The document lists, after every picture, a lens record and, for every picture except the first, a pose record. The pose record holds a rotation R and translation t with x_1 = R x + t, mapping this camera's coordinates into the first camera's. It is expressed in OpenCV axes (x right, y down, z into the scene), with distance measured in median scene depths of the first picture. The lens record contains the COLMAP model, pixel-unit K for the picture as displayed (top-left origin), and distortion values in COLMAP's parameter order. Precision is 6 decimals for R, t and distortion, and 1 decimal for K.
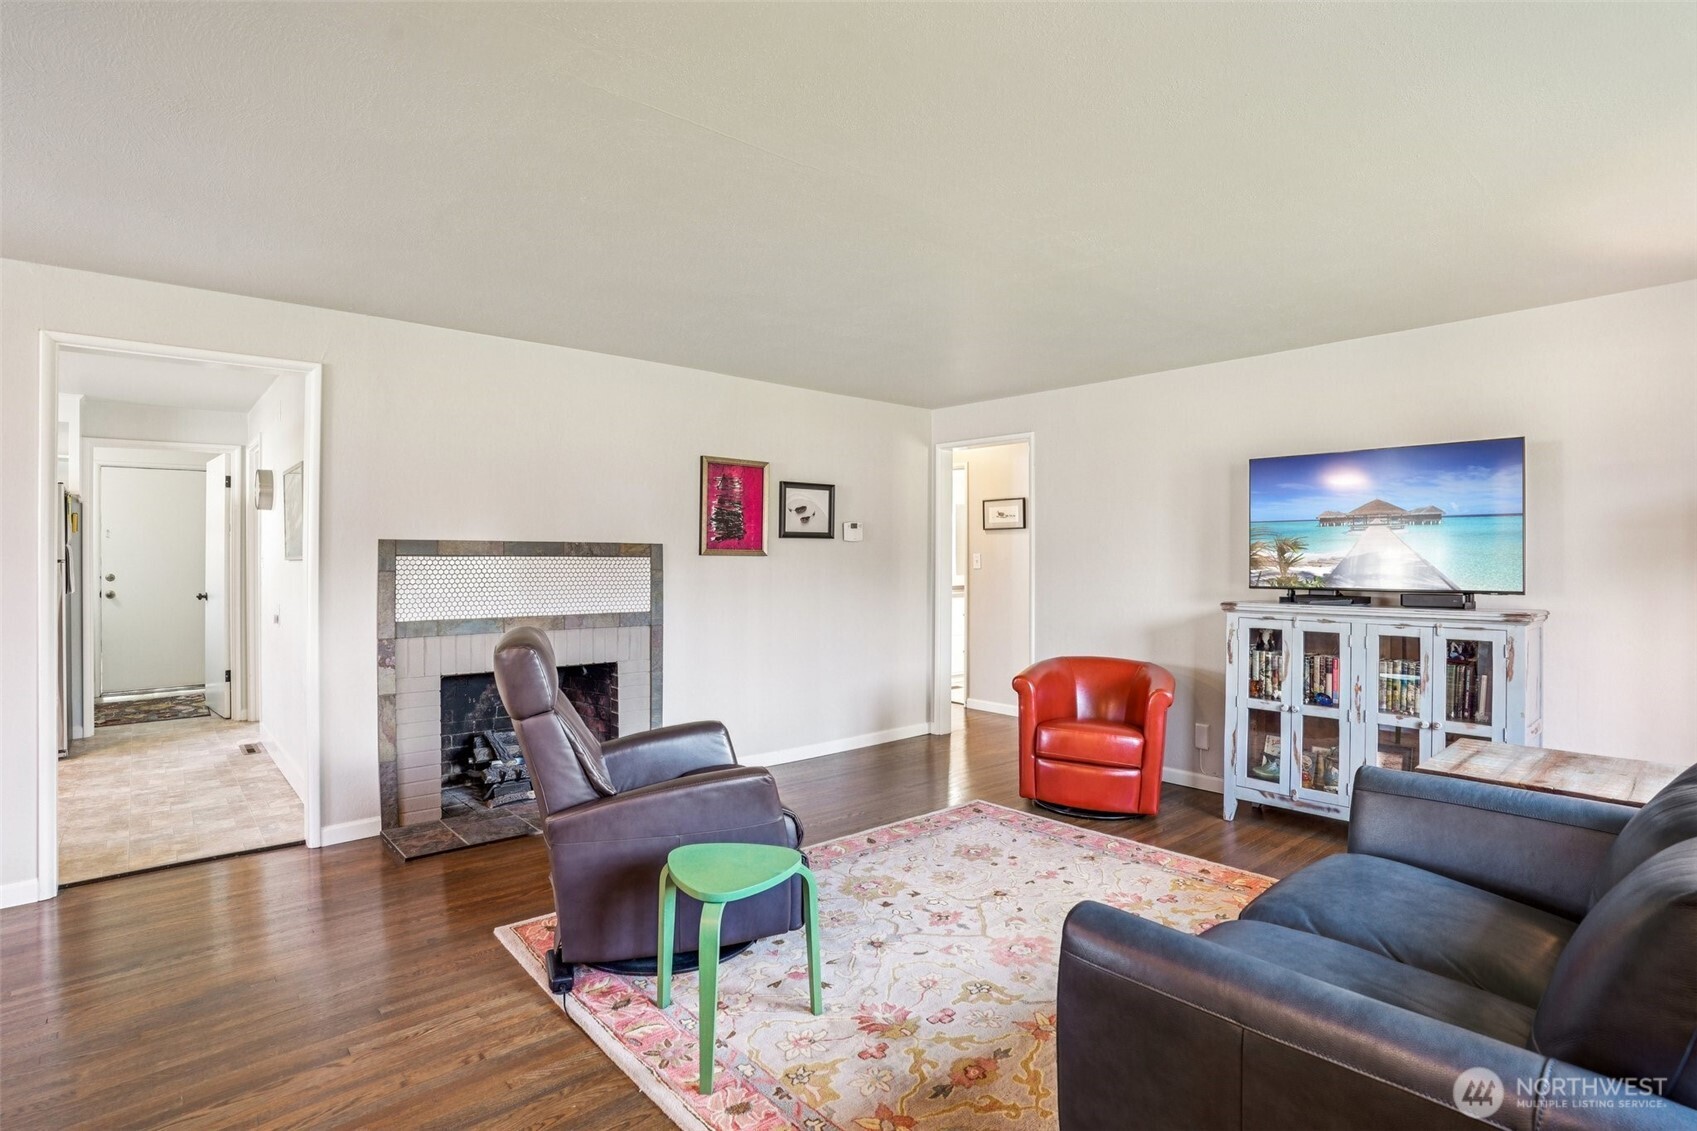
lens RADIAL K [[839.8, 0, 852.5], [0, 839.8, 560.3], [0, 0, 1]] dist [-0.082720, 0.035861]
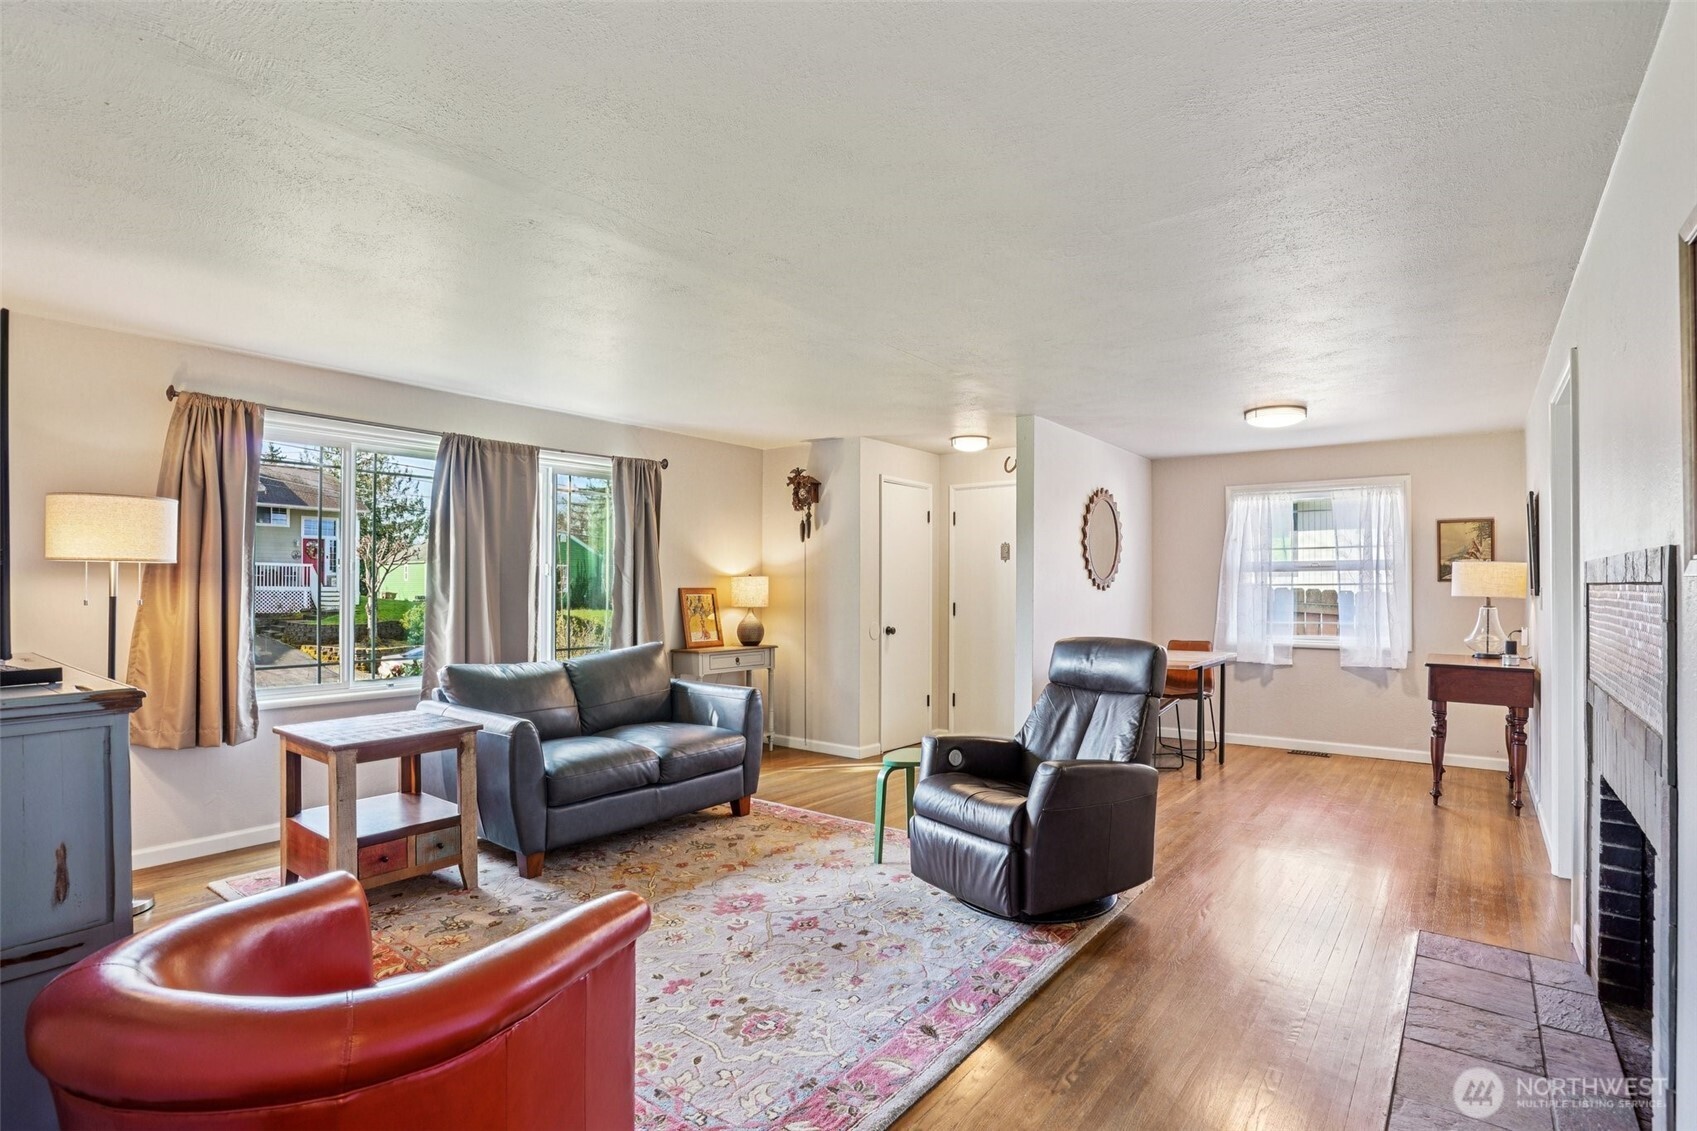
lens RADIAL K [[839.8, 0, 852.5], [0, 839.8, 560.3], [0, 0, 1]] dist [-0.082720, 0.035861]
pose [[-0.980751, -0.010284, -0.194990, 0.219113], [-0.005328, 0.999650, -0.025924, -0.004438], [0.195189, -0.024386, -0.980463, 1.723425]]
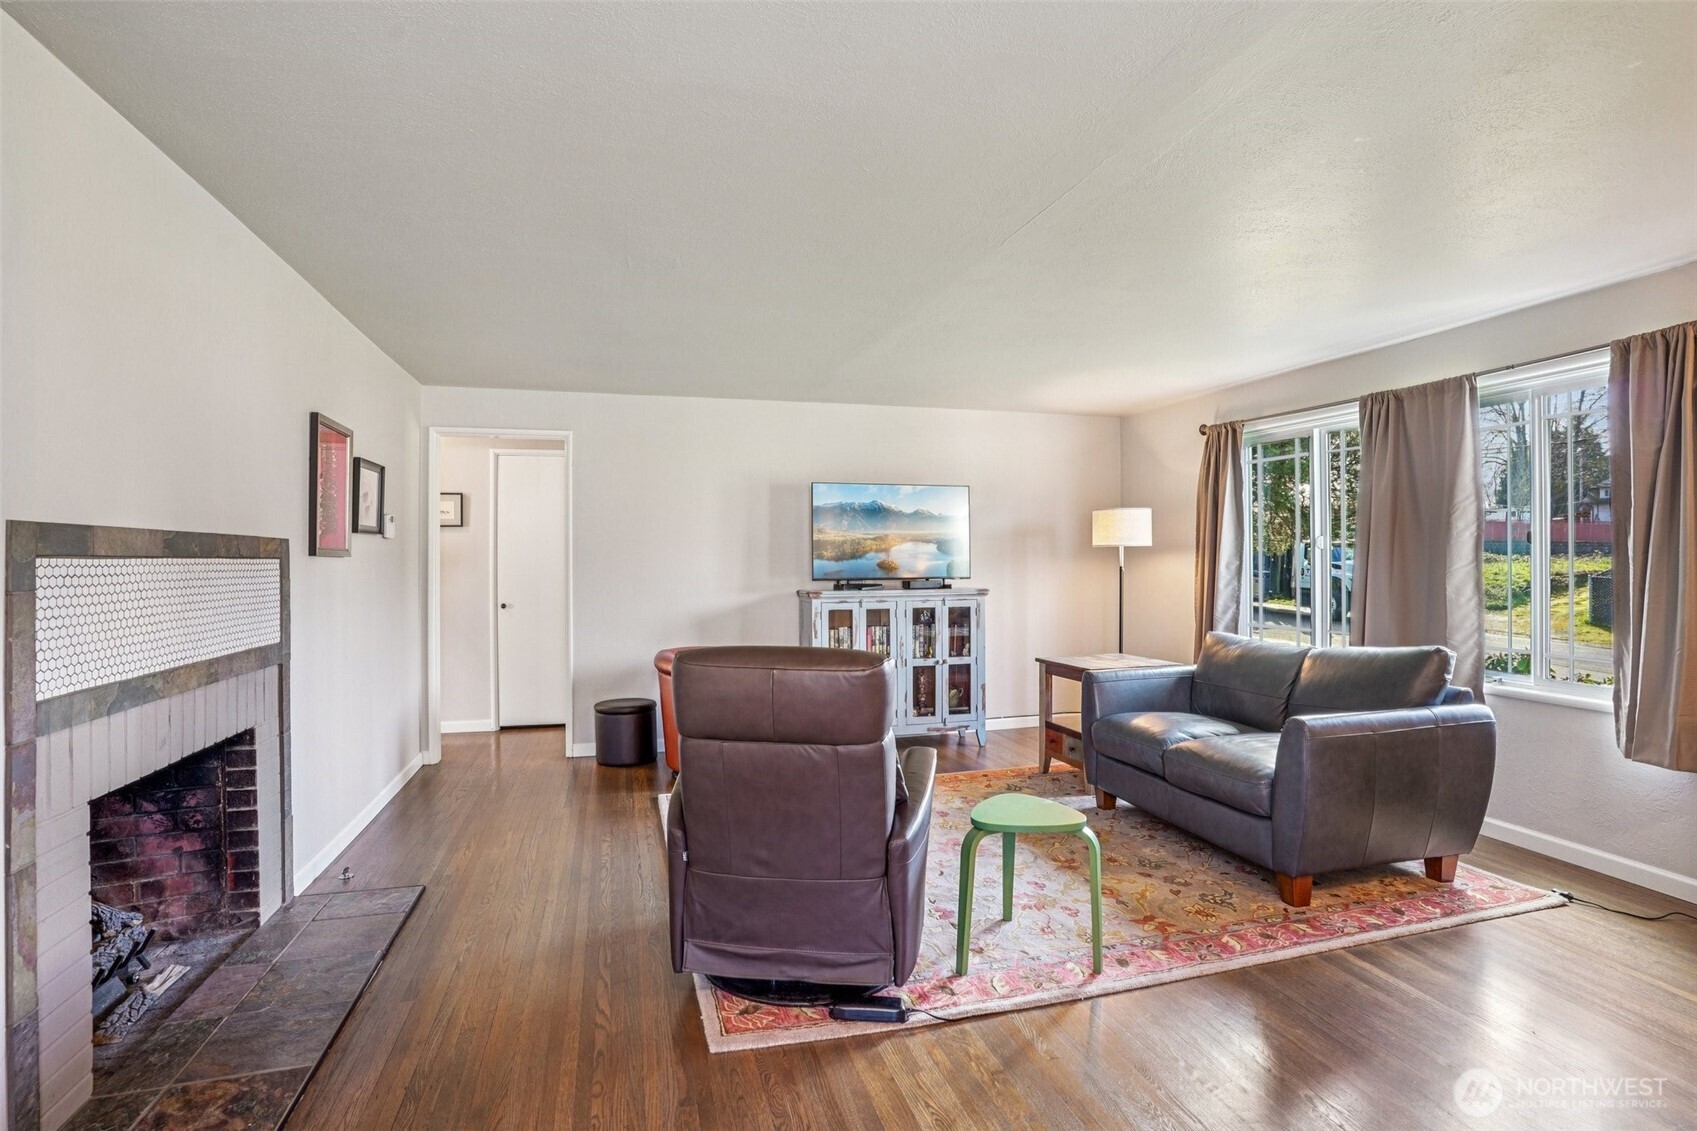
lens RADIAL K [[839.8, 0, 852.5], [0, 839.8, 560.3], [0, 0, 1]] dist [-0.082720, 0.035861]
pose [[0.433706, -0.005174, 0.901040, -0.843448], [0.005229, 0.999981, 0.003225, -0.003048], [-0.901039, 0.003313, 0.433724, 0.436736]]
